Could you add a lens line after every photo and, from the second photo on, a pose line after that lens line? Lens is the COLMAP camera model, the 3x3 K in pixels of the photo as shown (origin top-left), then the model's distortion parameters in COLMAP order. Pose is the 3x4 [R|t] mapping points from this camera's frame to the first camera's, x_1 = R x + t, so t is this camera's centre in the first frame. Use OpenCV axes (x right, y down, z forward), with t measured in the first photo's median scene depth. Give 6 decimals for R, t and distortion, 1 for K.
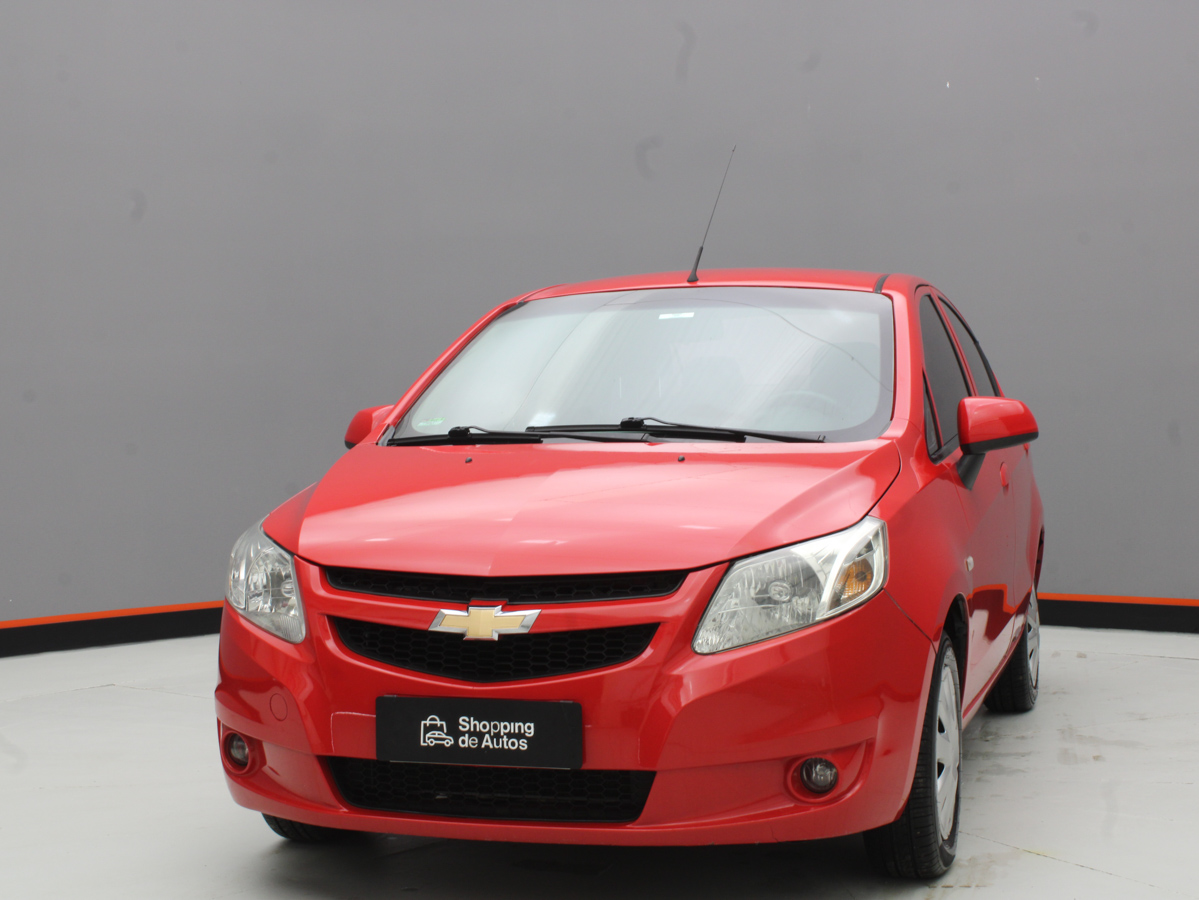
lens RADIAL K [[1865.8, 0, 599.5], [0, 1865.8, 450.0], [0, 0, 1]] dist [0.005125, -0.039742]
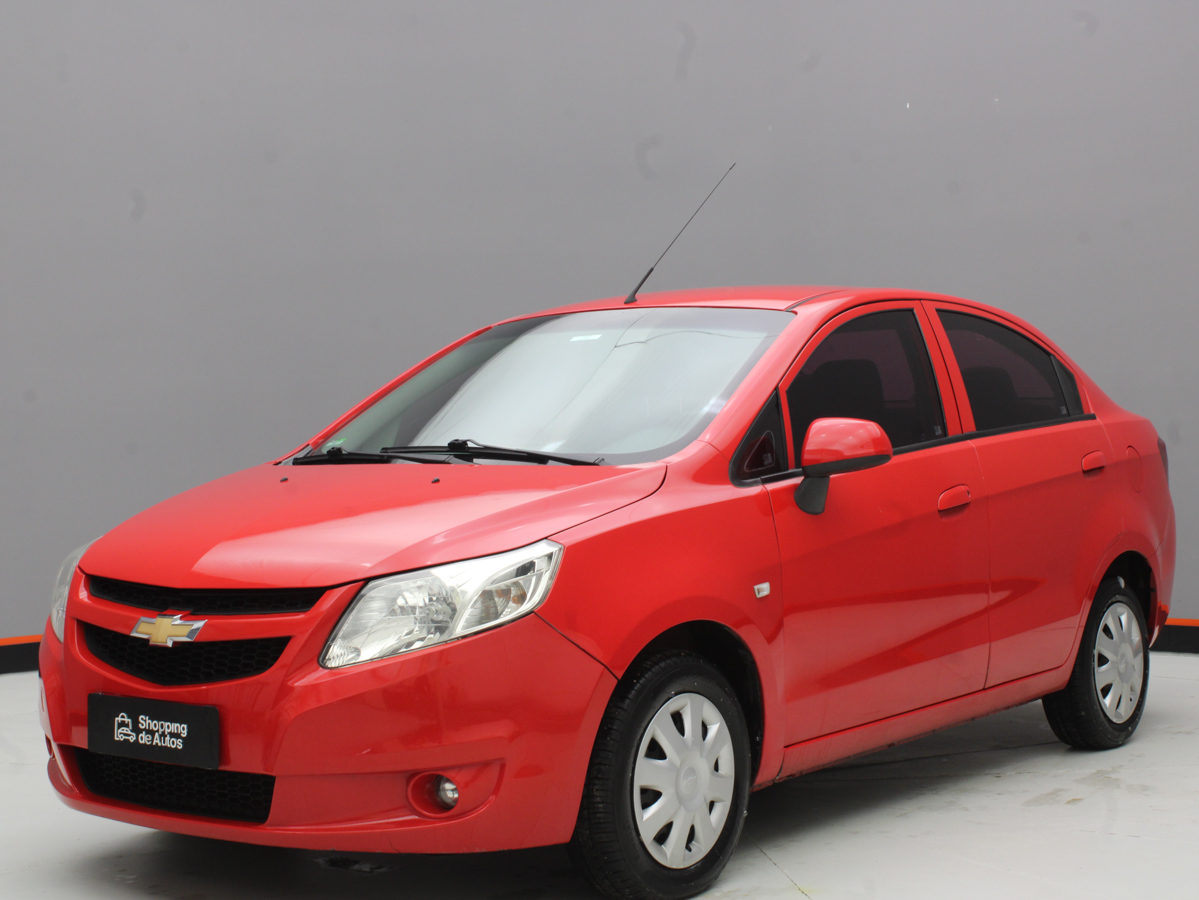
lens RADIAL K [[1865.8, 0, 599.5], [0, 1865.8, 450.0], [0, 0, 1]] dist [0.005125, -0.039742]
pose [[0.938723, 0.004869, -0.344638, 0.554294], [-0.005903, 0.999981, -0.001950, -0.012254], [0.344622, 0.003865, 0.938734, 0.064080]]
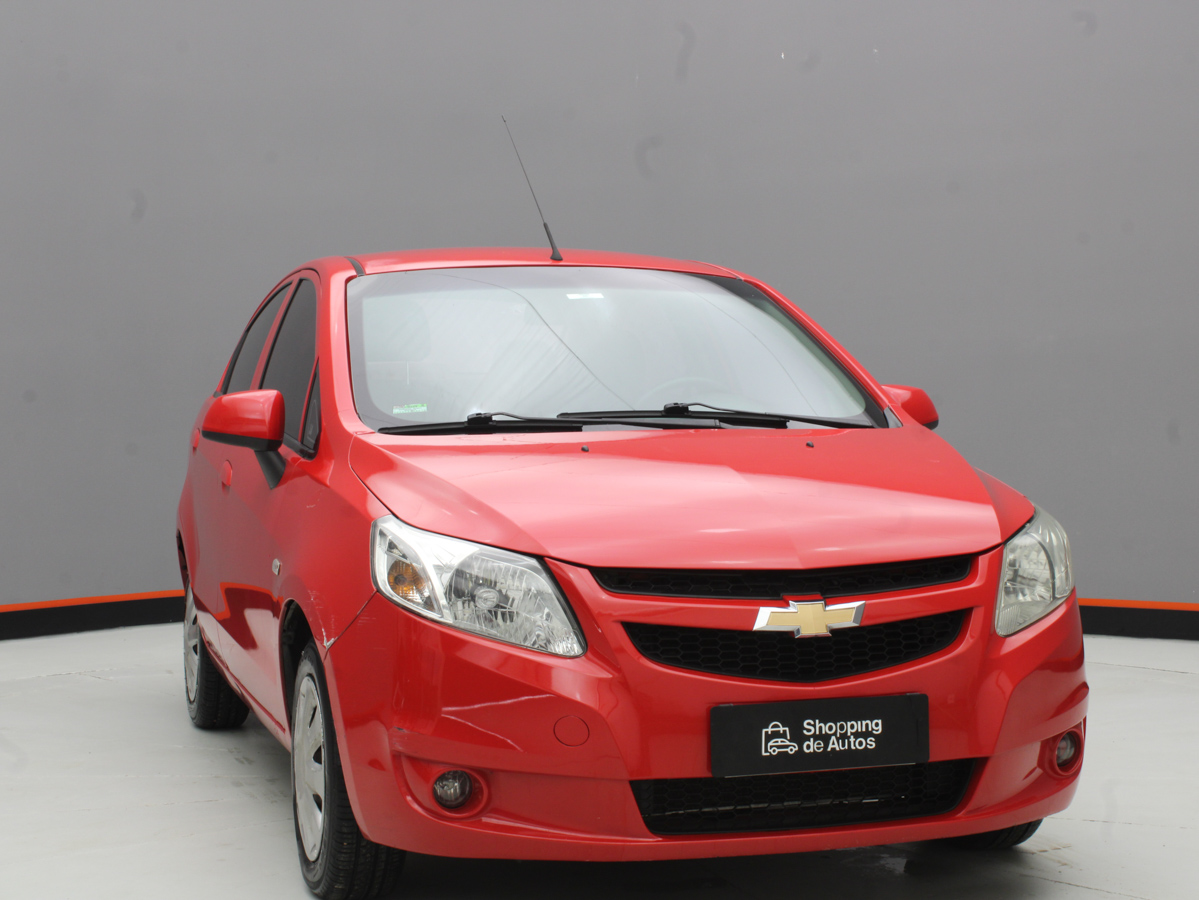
lens RADIAL K [[1988.3, 0, 599.5], [0, 1988.3, 450.0], [0, 0, 1]] dist [0.030351, 0.028223]
pose [[0.827817, -0.009523, 0.560918, -0.713696], [0.010711, 0.999942, 0.001169, 0.005840], [-0.560896, 0.005040, 0.827871, 0.234295]]
